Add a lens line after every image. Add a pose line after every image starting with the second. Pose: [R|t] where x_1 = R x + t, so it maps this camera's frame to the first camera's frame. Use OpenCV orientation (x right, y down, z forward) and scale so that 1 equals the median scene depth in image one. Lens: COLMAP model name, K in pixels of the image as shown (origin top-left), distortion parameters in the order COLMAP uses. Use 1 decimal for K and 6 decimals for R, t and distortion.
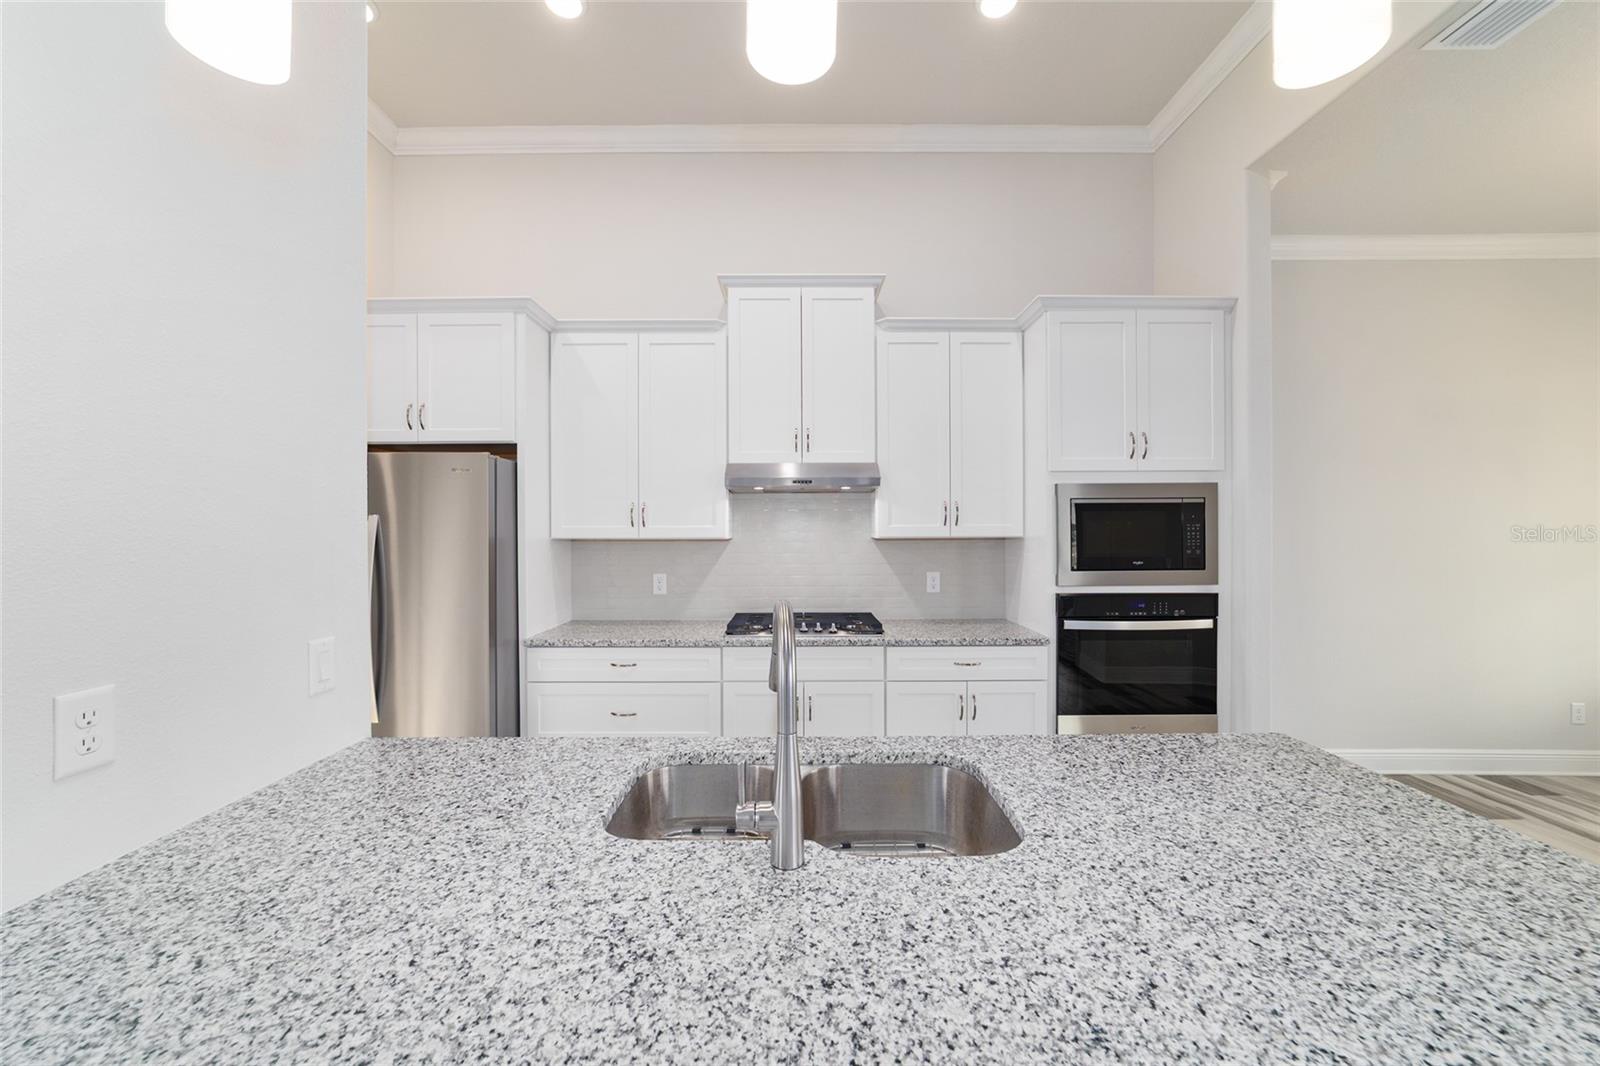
lens RADIAL K [[610.3, 0, 800.8], [0, 610.3, 531.8], [0, 0, 1]] dist [0.001613, 0.000709]
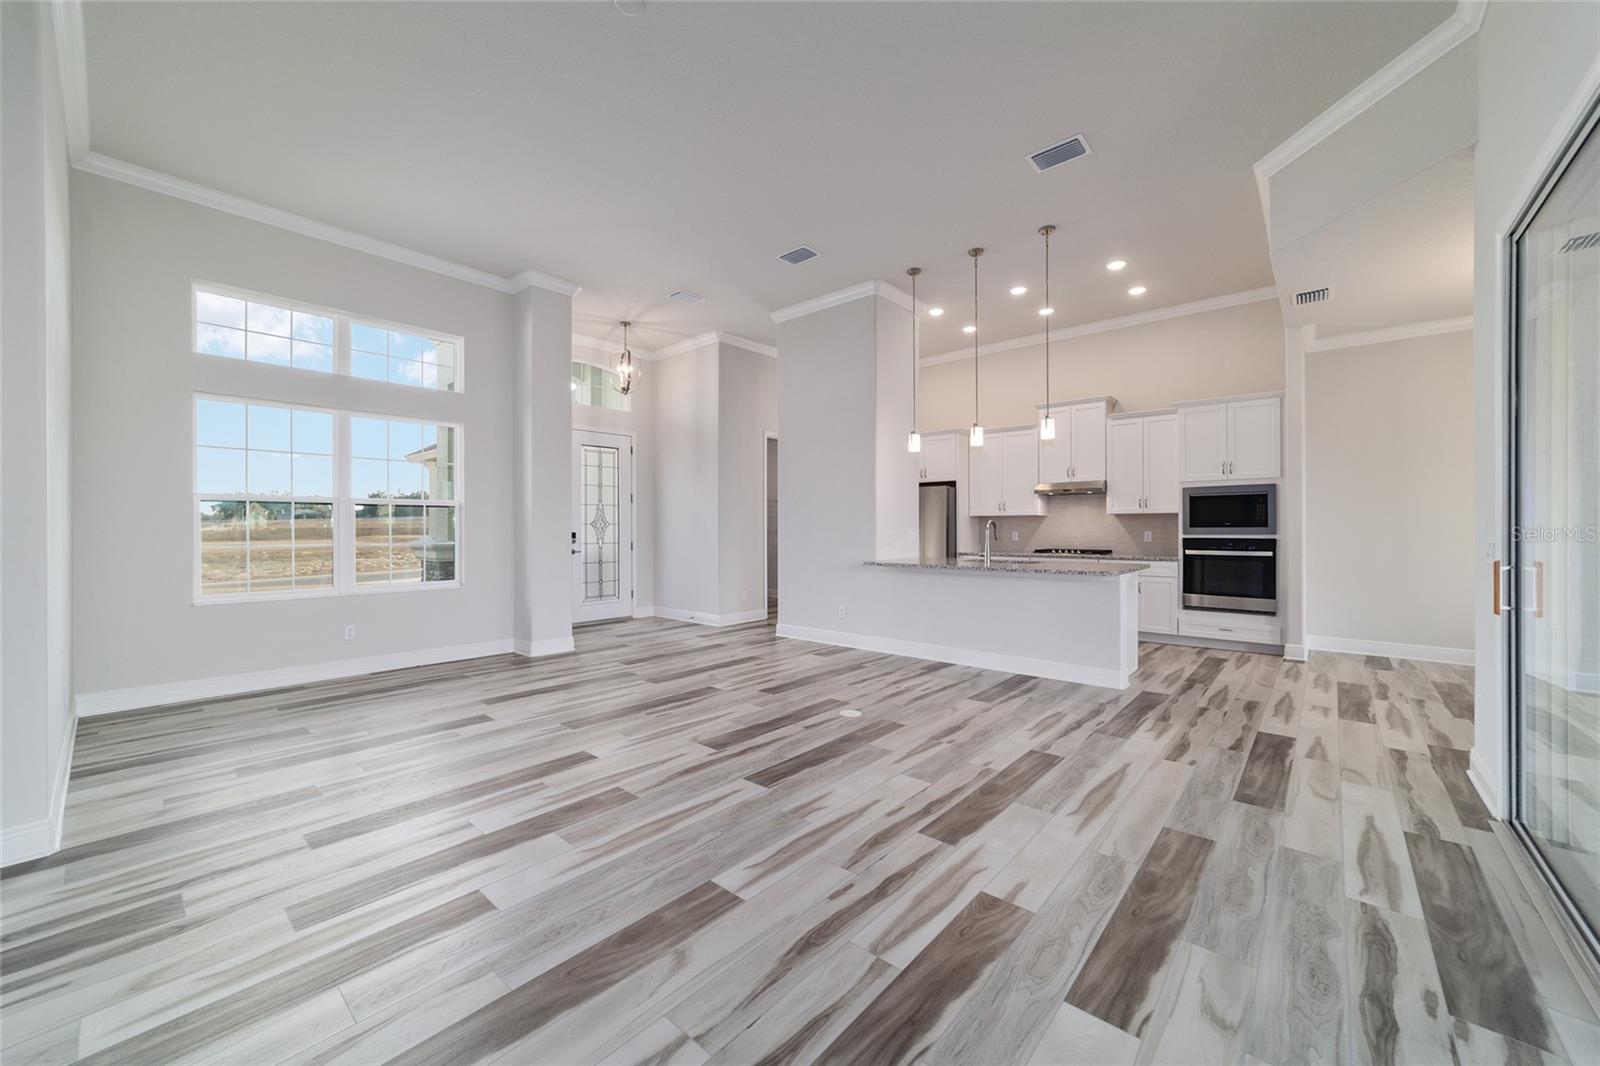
lens RADIAL K [[610.3, 0, 789.8], [0, 610.3, 523.2], [0, 0, 1]] dist [0.001613, 0.000709]
pose [[0.731787, -0.003908, -0.681522, 0.873122], [0.002471, 0.999992, -0.003080, 0.051532], [0.681529, 0.000570, 0.731791, -1.541503]]
